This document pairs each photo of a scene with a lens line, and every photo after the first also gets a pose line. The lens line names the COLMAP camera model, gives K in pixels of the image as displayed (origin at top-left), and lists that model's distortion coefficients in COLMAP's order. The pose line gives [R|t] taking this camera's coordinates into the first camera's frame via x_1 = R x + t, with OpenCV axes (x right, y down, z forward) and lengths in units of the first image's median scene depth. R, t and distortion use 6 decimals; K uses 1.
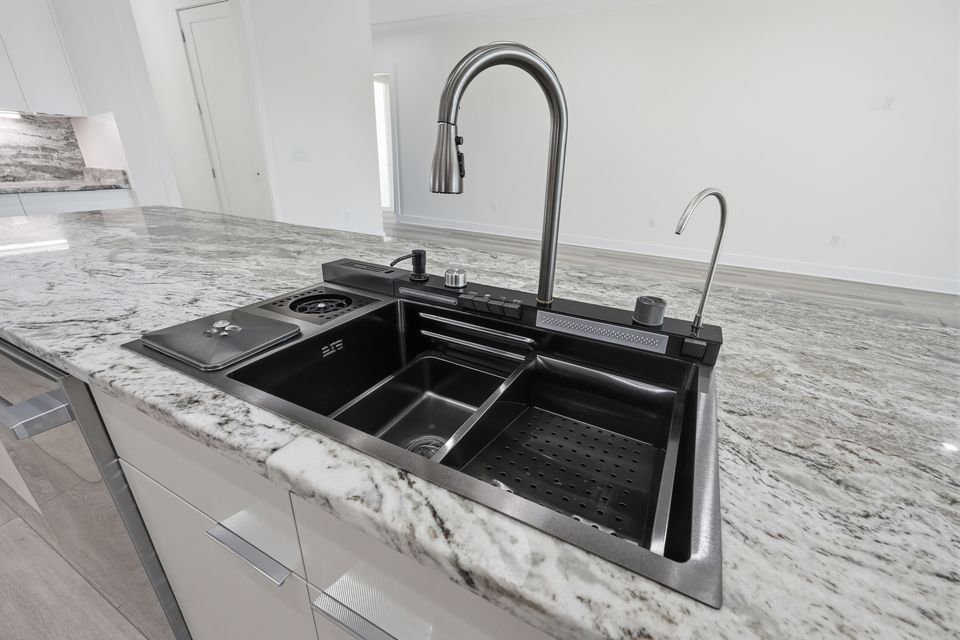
lens RADIAL K [[405.2, 0, 492.3], [0, 405.2, 332.3], [0, 0, 1]] dist [-0.007782, 0.002026]
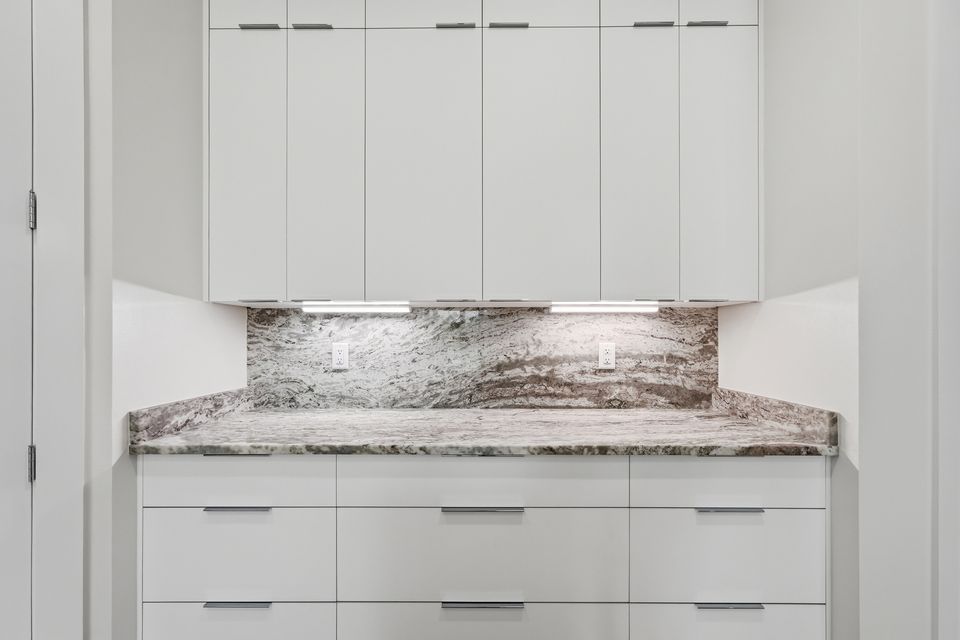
lens RADIAL K [[405.2, 0, 480.0], [0, 405.2, 330.8], [0, 0, 1]] dist [-0.007782, 0.002026]
pose [[0.452953, -0.042387, -0.890526, -0.707772], [-0.344135, 0.913142, -0.218503, -0.265903], [0.822438, 0.405432, 0.399024, 0.516666]]
